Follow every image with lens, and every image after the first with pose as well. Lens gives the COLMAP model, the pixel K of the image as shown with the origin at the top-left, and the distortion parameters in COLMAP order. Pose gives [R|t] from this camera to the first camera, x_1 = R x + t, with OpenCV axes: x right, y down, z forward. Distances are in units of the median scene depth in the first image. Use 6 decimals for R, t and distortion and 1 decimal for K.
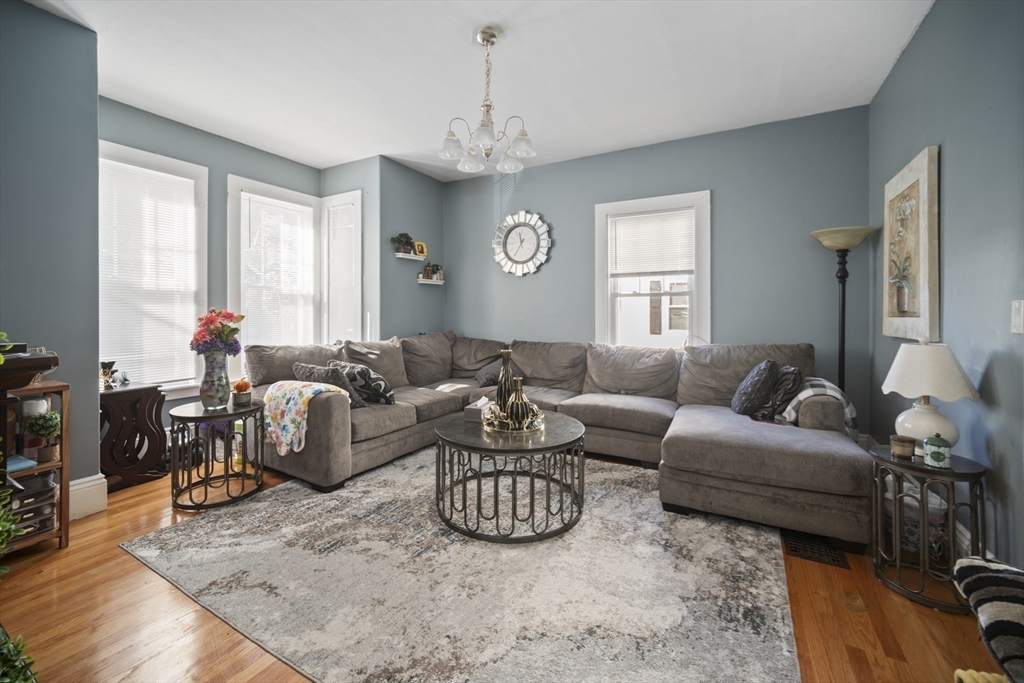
lens RADIAL K [[411.0, 0, 499.0], [0, 411.0, 308.5], [0, 0, 1]] dist [-0.000393, -0.000743]
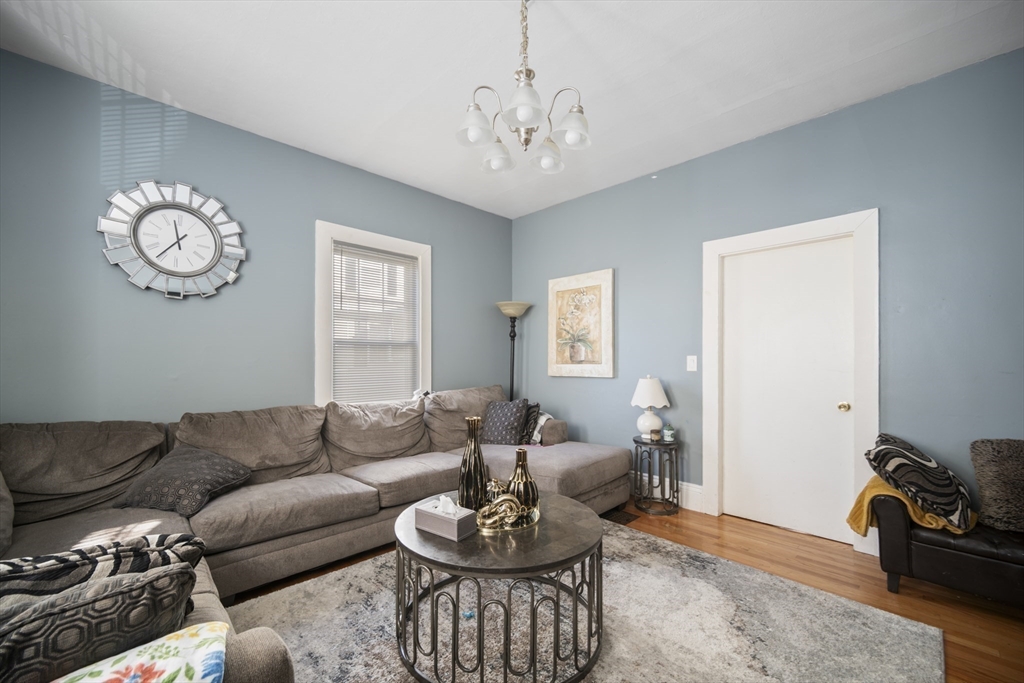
lens RADIAL K [[411.0, 0, 509.8], [0, 411.0, 351.1], [0, 0, 1]] dist [-0.000393, -0.000743]
pose [[0.287063, 0.020647, 0.957689, -0.514125], [-0.005469, 0.999787, -0.019915, 0.002765], [-0.957896, 0.000479, 0.287114, 0.589833]]
